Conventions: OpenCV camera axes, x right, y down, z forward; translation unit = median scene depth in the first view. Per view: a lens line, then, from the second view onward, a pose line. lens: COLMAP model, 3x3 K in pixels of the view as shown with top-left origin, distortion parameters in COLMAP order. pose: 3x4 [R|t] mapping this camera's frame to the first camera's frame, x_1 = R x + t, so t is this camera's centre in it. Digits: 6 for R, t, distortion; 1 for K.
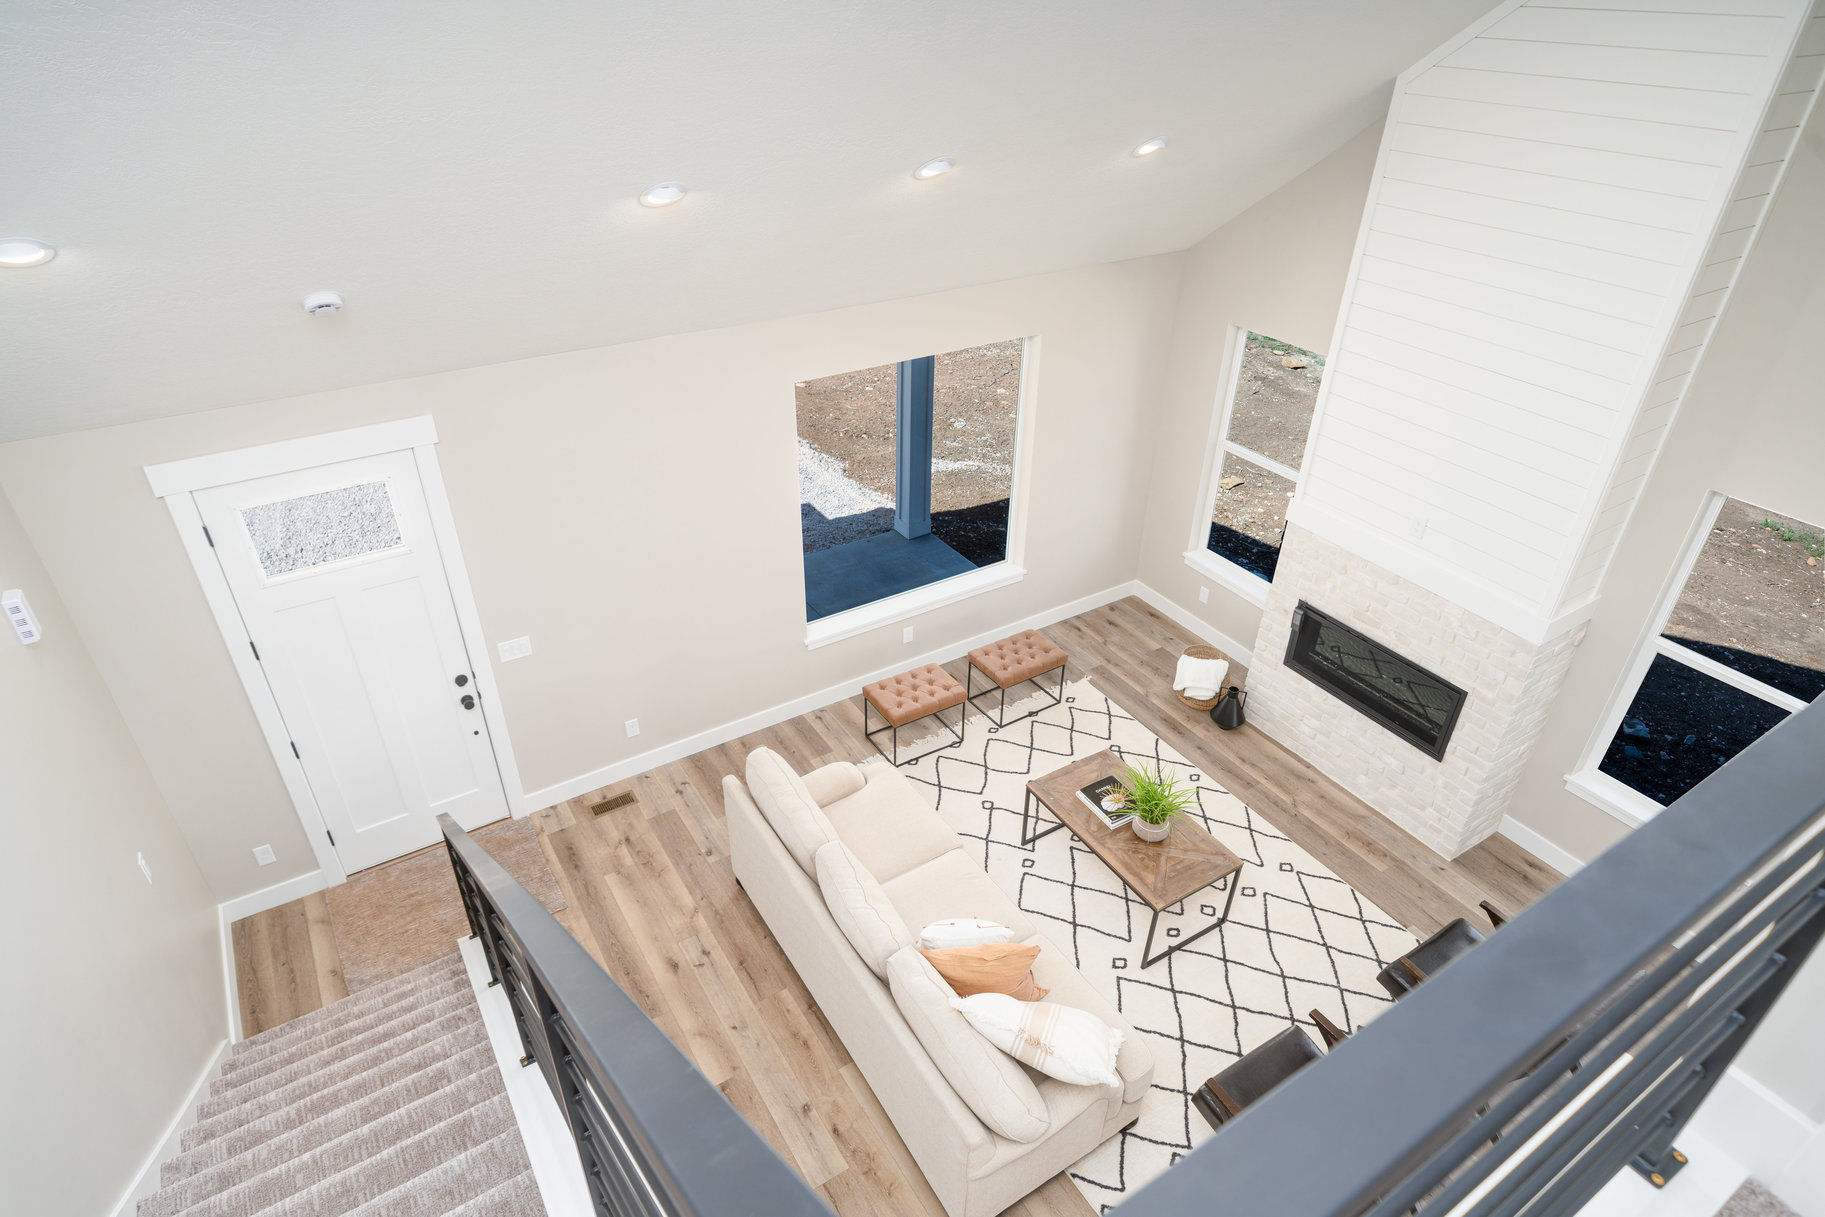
lens RADIAL K [[1020.9, 0, 912.5], [0, 1020.9, 608.5], [0, 0, 1]] dist [0.001288, 0.000334]
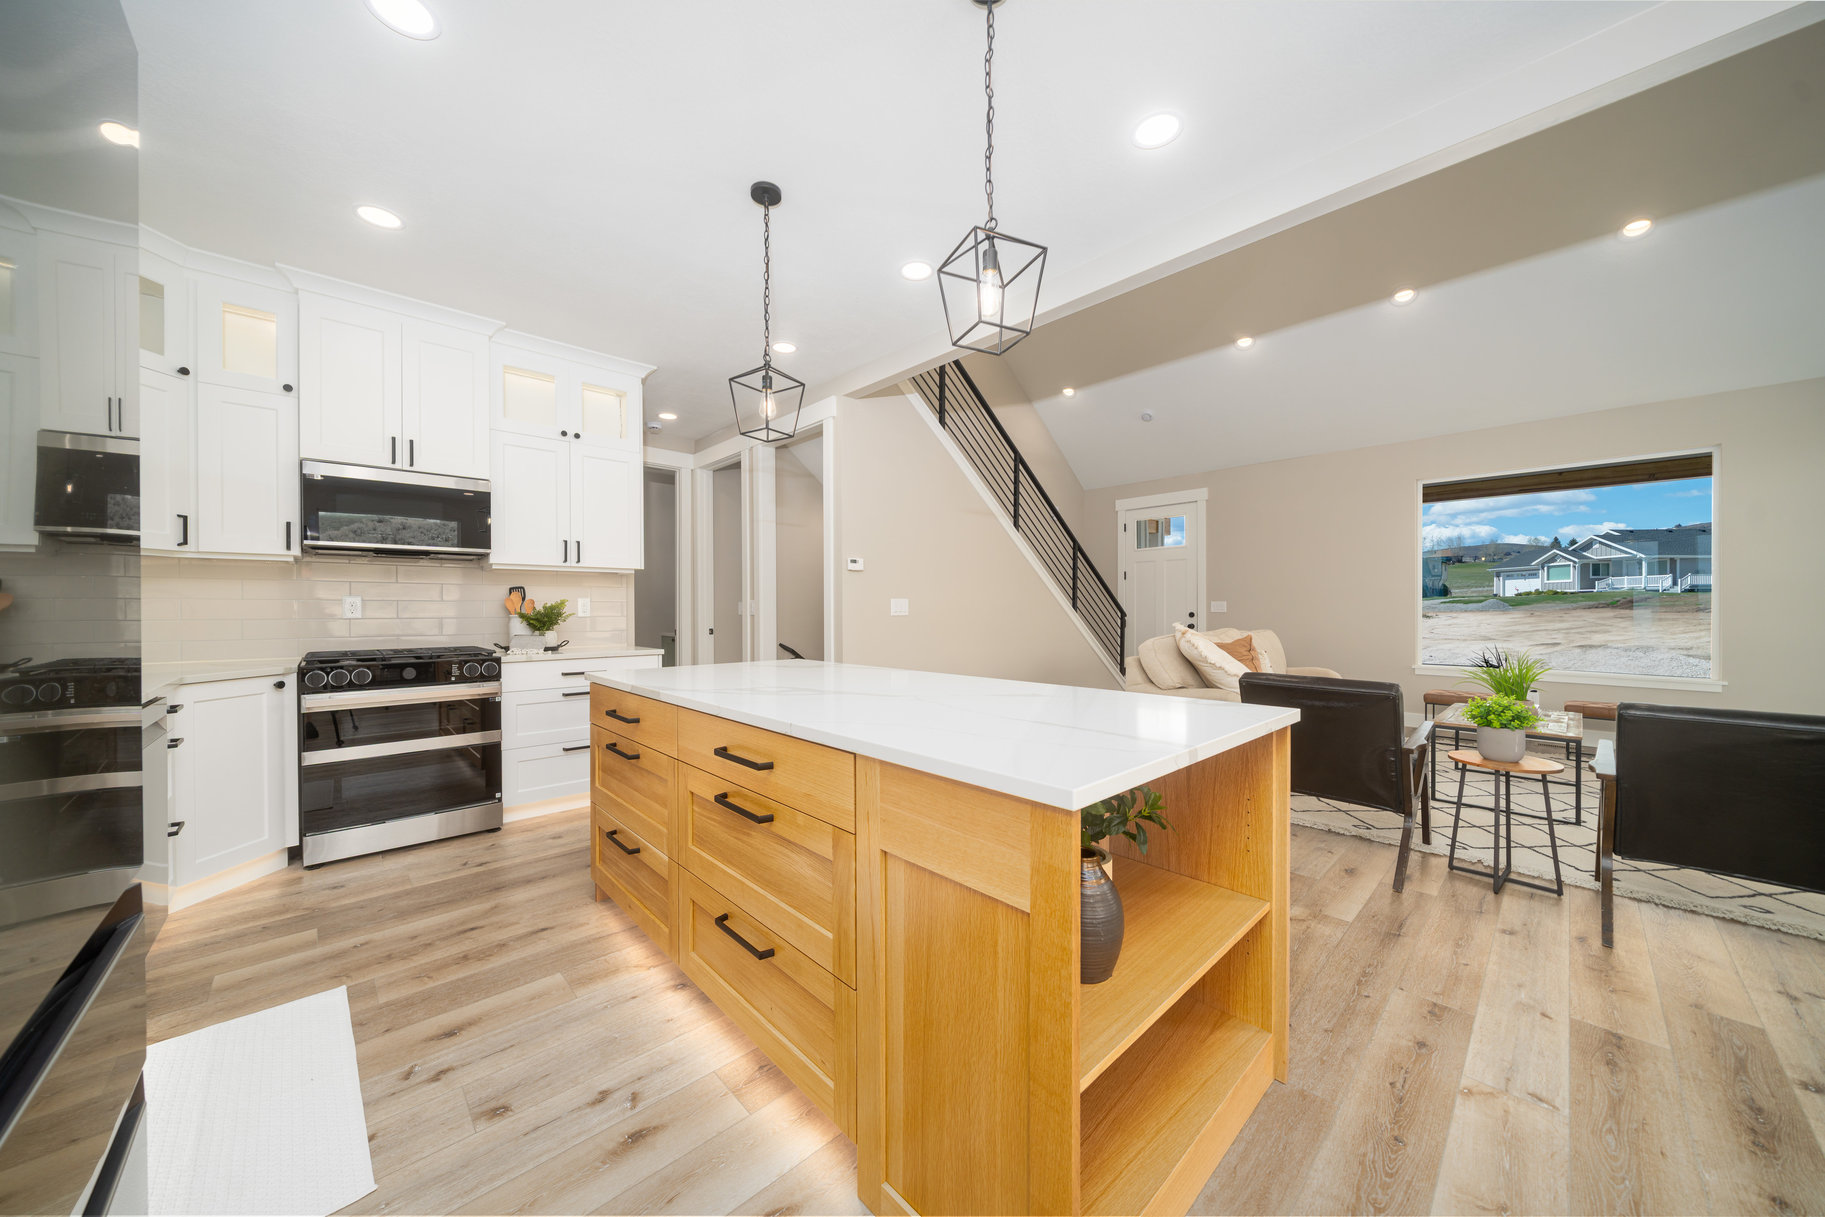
lens RADIAL K [[629.8, 0, 907.8], [0, 629.8, 614.3], [0, 0, 1]] dist [-0.006626, 0.000117]
pose [[0.185072, -0.011941, -0.982652, 0.760876], [-0.521307, 0.846447, -0.108469, 0.525638], [0.833059, 0.532339, 0.150429, 0.284382]]
